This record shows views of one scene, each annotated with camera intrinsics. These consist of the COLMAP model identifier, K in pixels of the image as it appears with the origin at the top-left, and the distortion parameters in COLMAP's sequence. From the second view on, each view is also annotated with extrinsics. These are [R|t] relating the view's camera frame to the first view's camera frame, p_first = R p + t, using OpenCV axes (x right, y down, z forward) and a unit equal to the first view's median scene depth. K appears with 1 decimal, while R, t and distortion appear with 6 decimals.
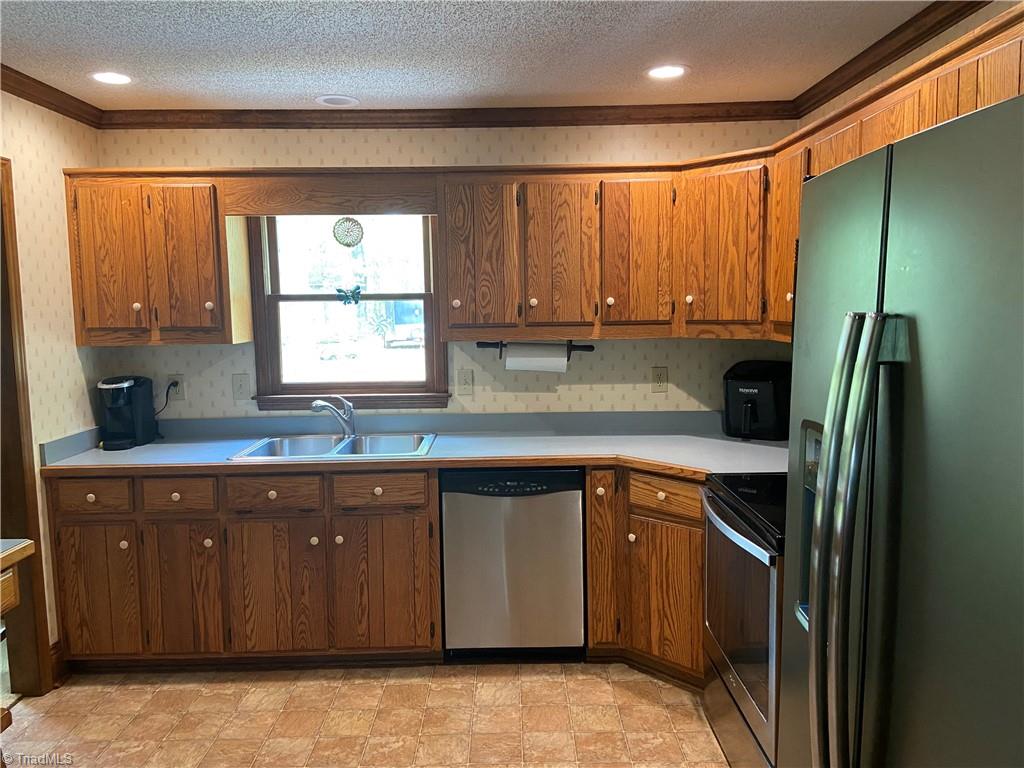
lens RADIAL K [[777.5, 0, 512.9], [0, 777.5, 382.0], [0, 0, 1]] dist [0.039328, -0.030950]
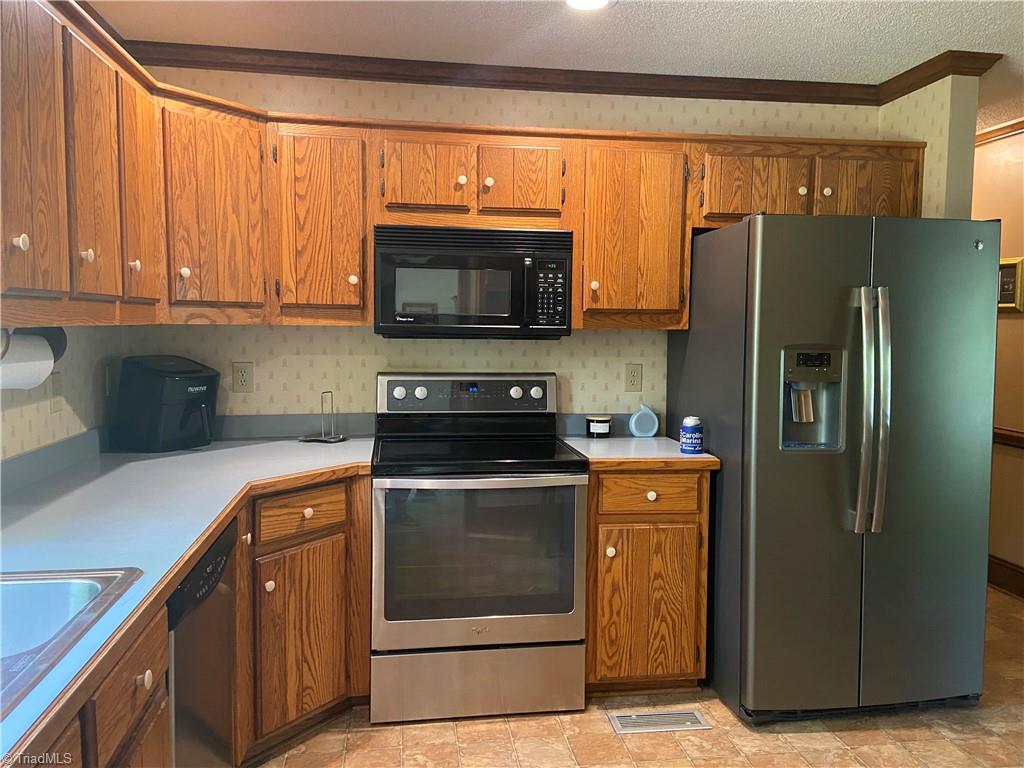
lens RADIAL K [[777.5, 0, 513.2], [0, 777.5, 382.1], [0, 0, 1]] dist [0.039328, -0.030950]
pose [[-0.158992, -0.062474, 0.985301, -0.610972], [0.091599, 0.992758, 0.077727, -0.032336], [-0.983022, 0.102610, -0.152118, 0.858140]]
